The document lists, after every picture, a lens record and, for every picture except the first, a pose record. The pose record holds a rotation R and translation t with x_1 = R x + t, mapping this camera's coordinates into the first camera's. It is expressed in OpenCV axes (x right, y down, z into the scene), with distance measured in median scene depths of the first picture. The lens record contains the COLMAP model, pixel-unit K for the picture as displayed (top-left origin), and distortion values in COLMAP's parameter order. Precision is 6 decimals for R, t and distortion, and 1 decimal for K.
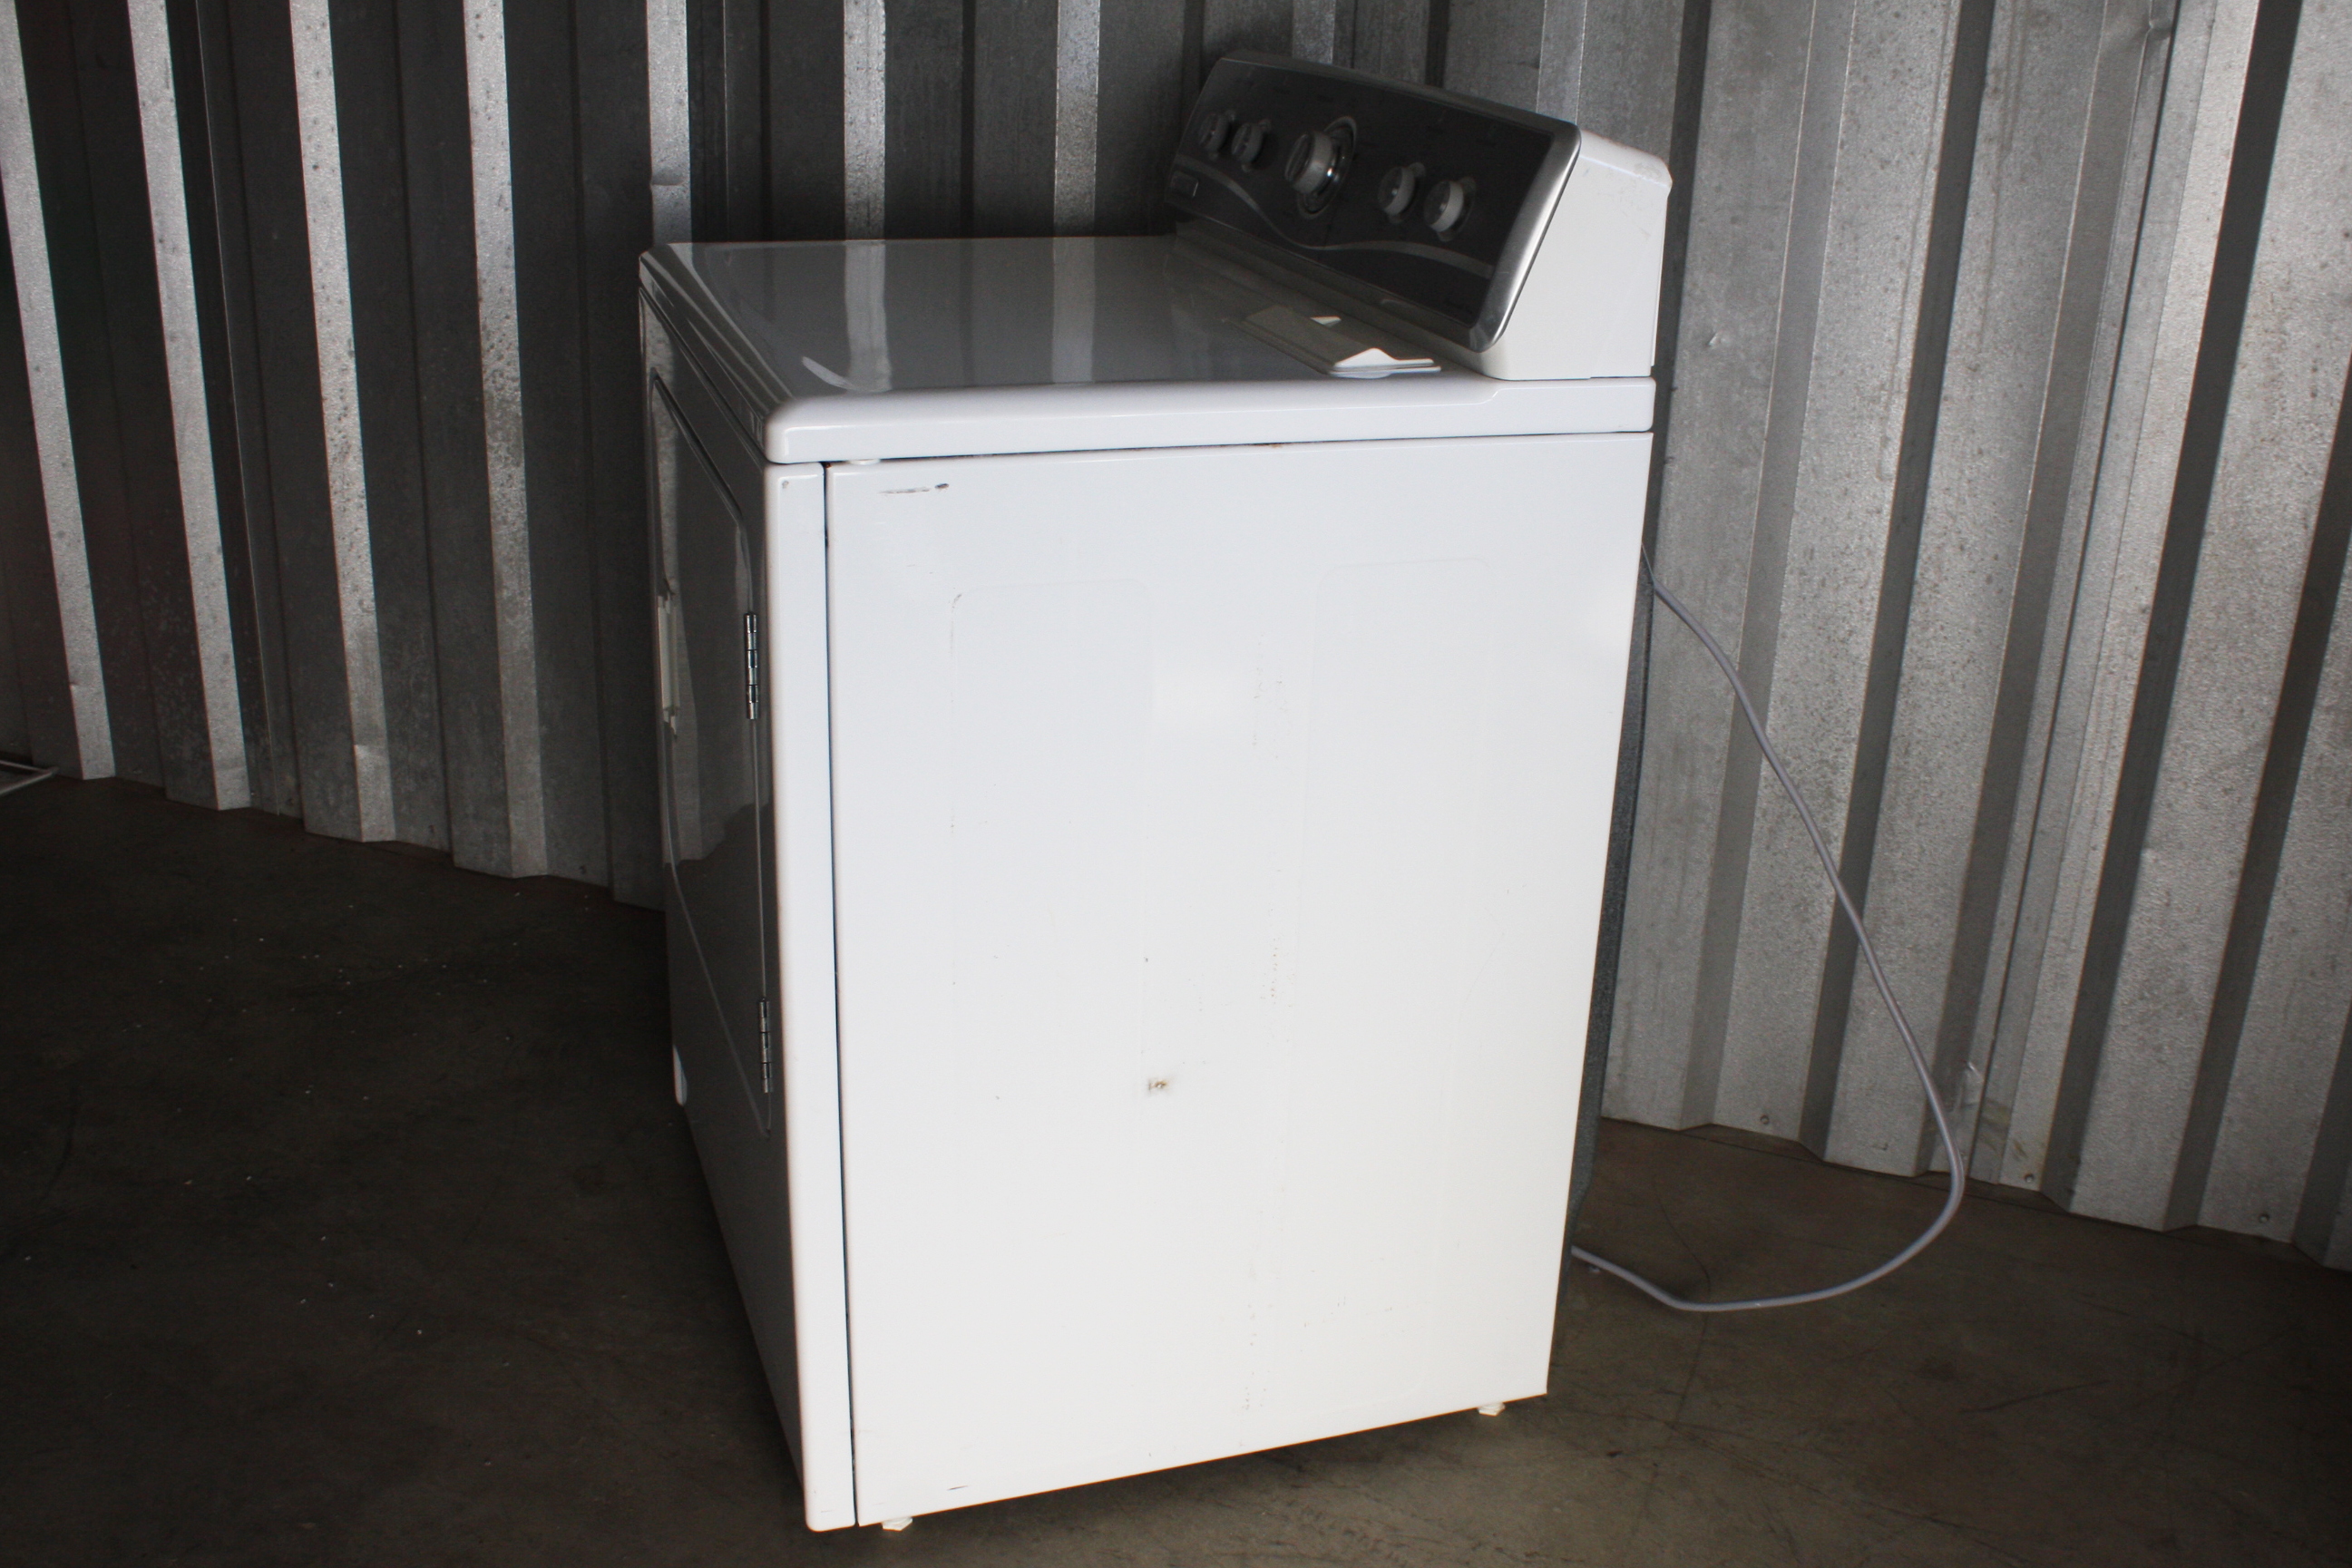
lens RADIAL K [[2431.2, 0, 1176.0], [0, 2431.2, 784.0], [0, 0, 1]] dist [-0.127832, 0.010941]
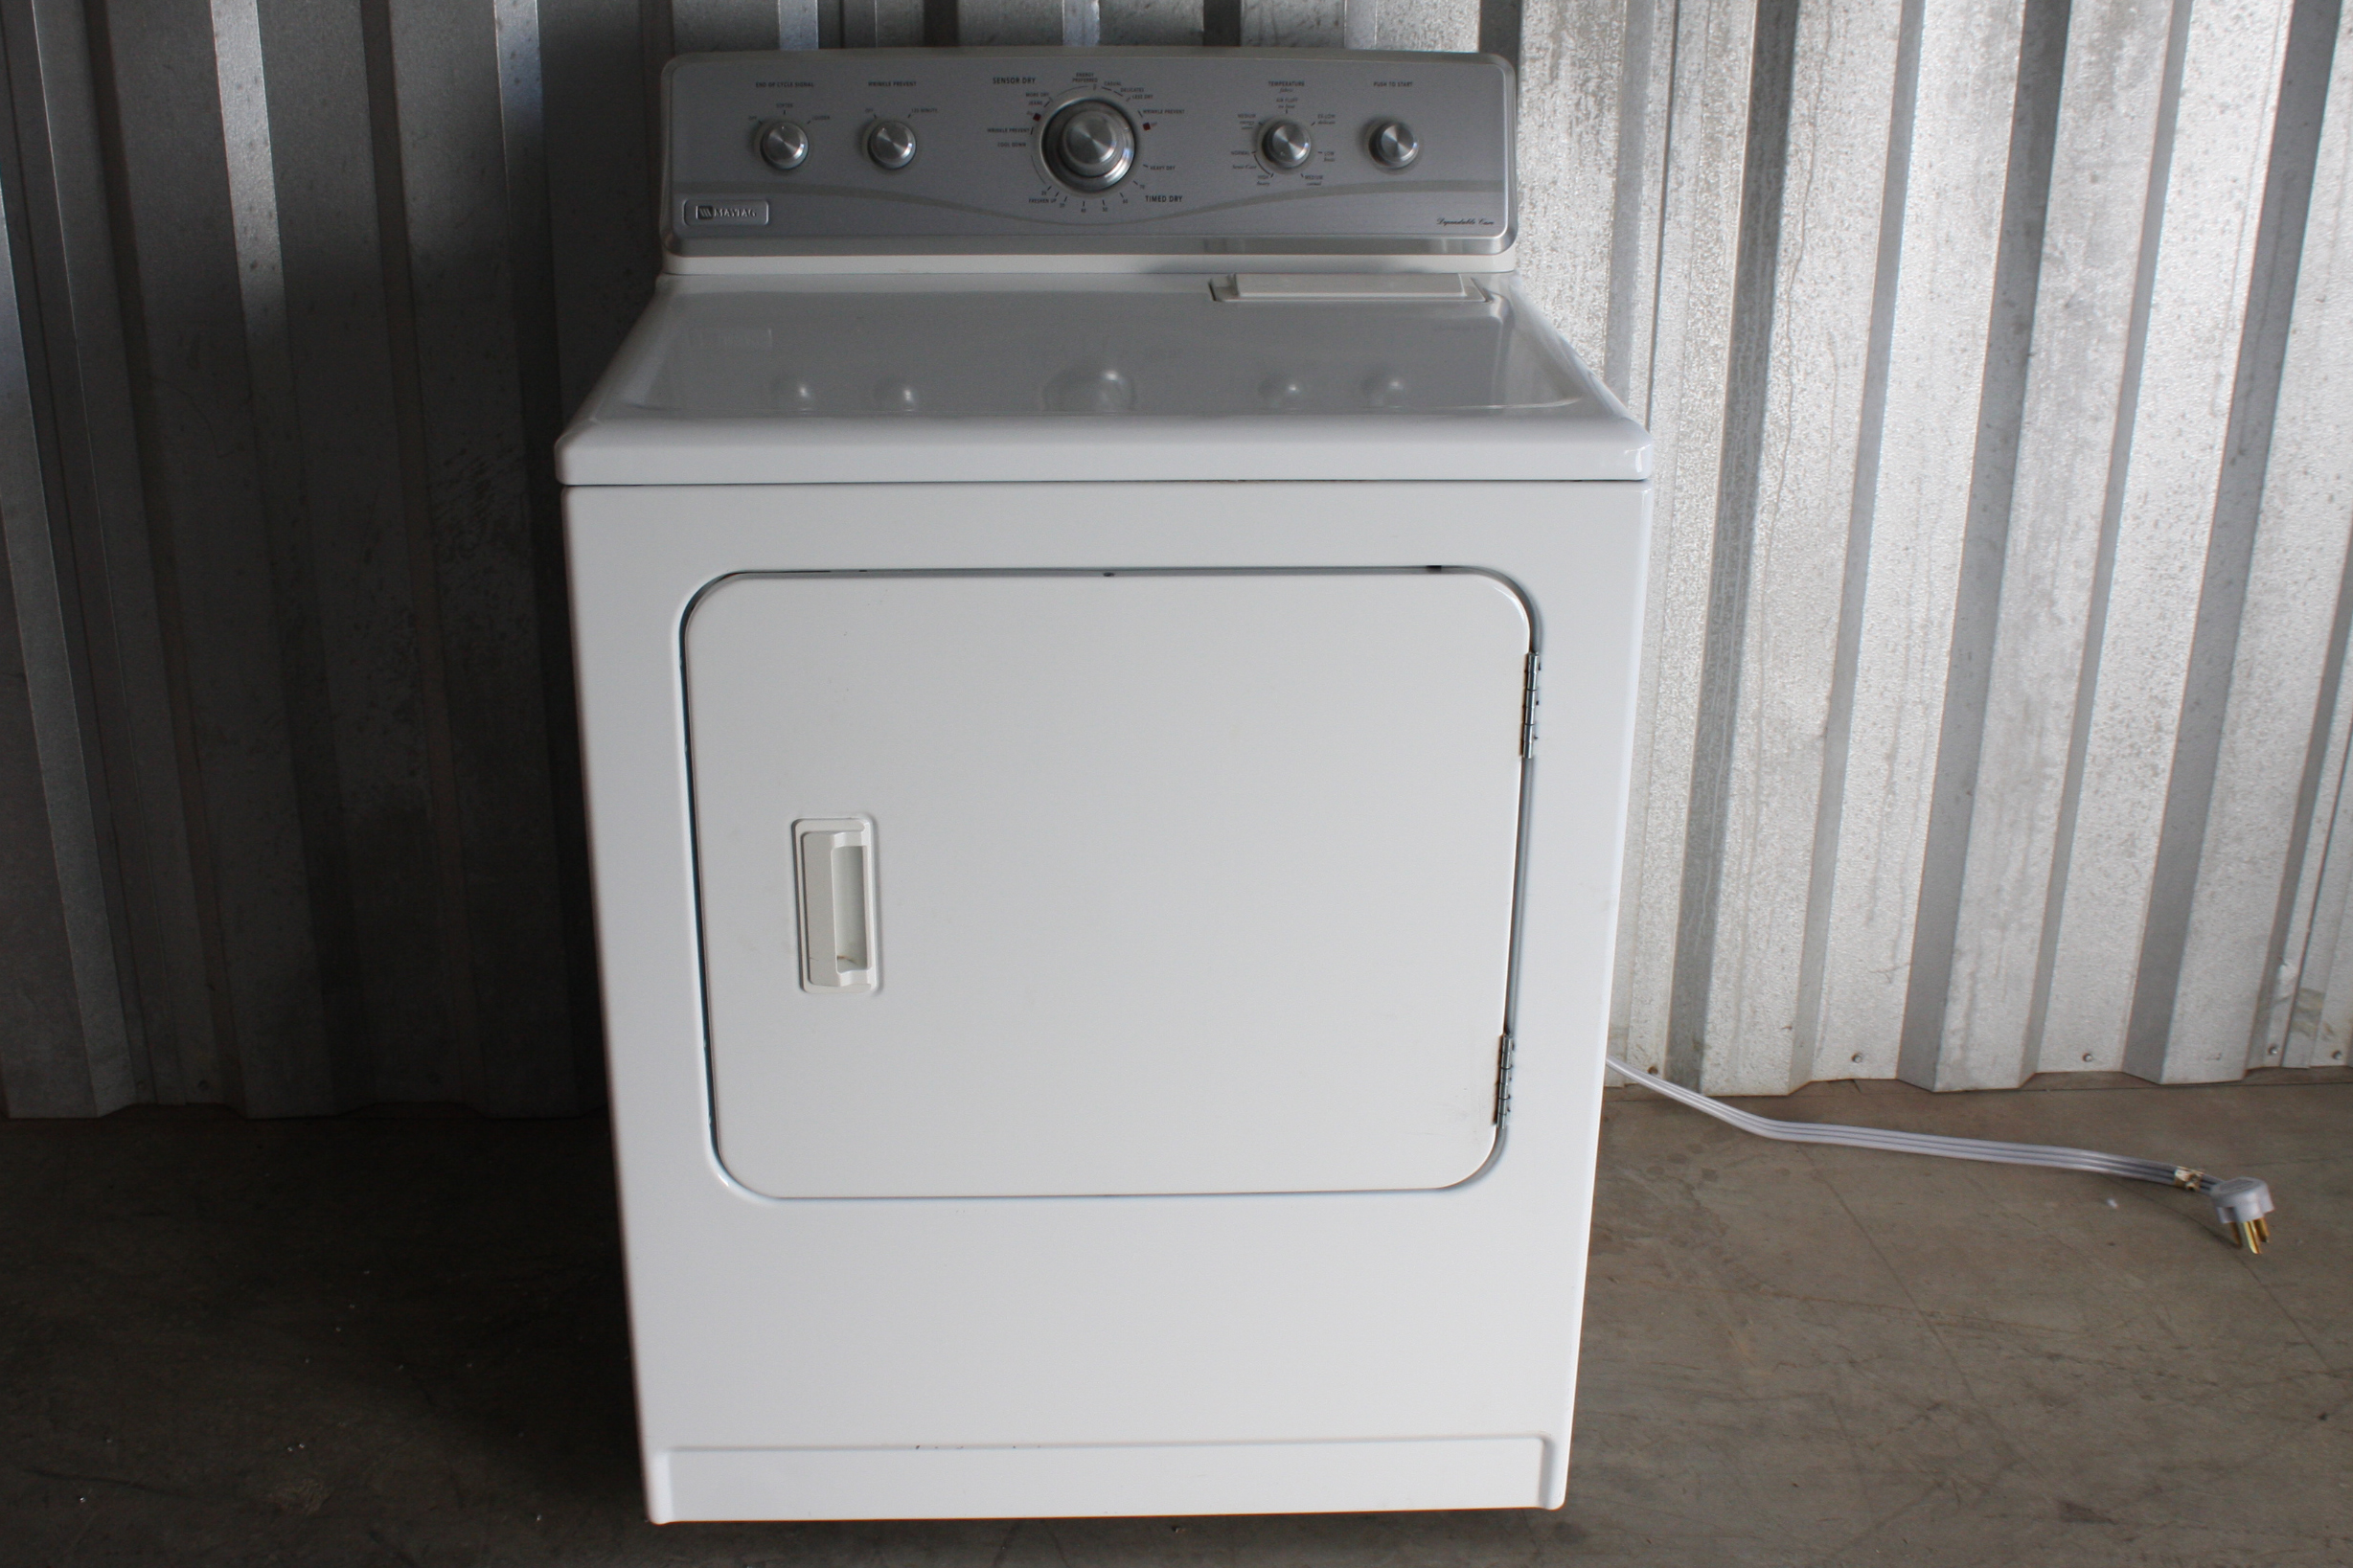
lens RADIAL K [[2695.3, 0, 1103.6], [0, 2695.3, 776.2], [0, 0, 1]] dist [-0.115148, 0.072924]
pose [[0.911435, -0.184015, 0.368000, -0.560381], [0.179279, 0.982658, 0.047344, -0.110956], [-0.370331, 0.022823, 0.928620, 0.131567]]
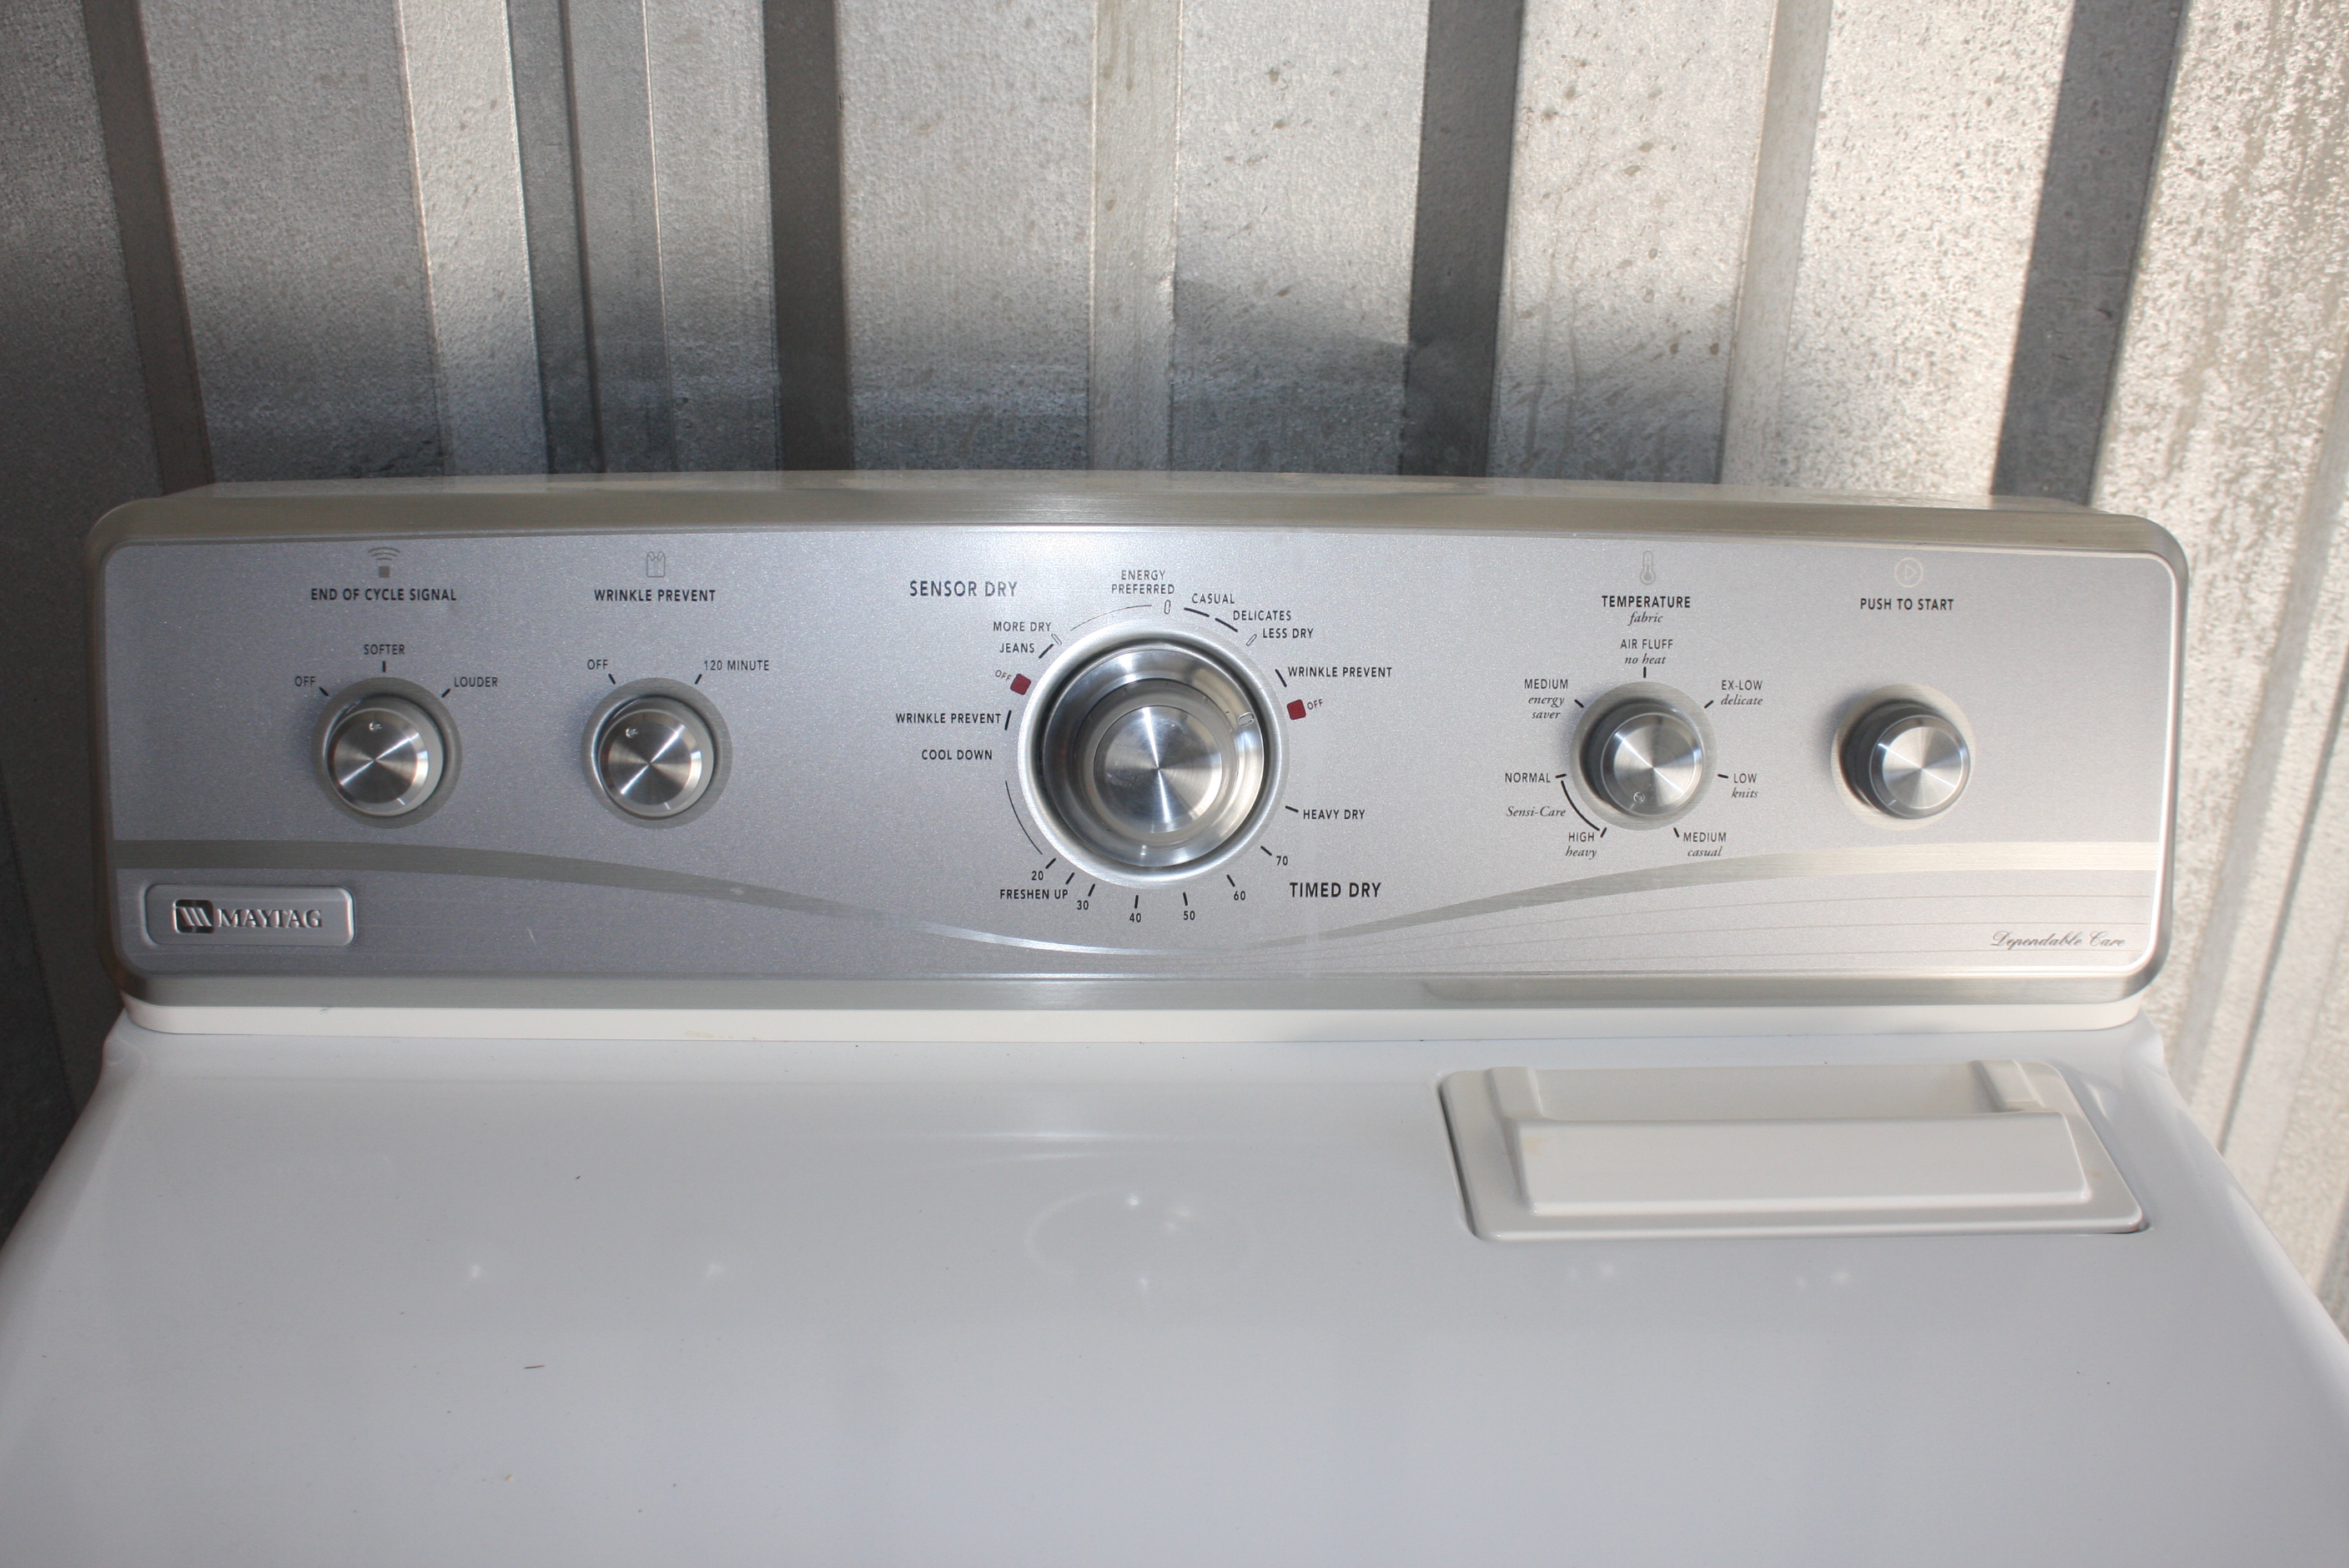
lens RADIAL K [[2539.9, 0, 1174.5], [0, 2539.9, 784.0], [0, 0, 1]] dist [-0.178793, 0.263158]
pose [[0.905880, -0.214889, 0.364971, -0.303769], [0.166255, 0.972980, 0.160219, -0.338427], [-0.389539, -0.084461, 0.917129, 0.678309]]
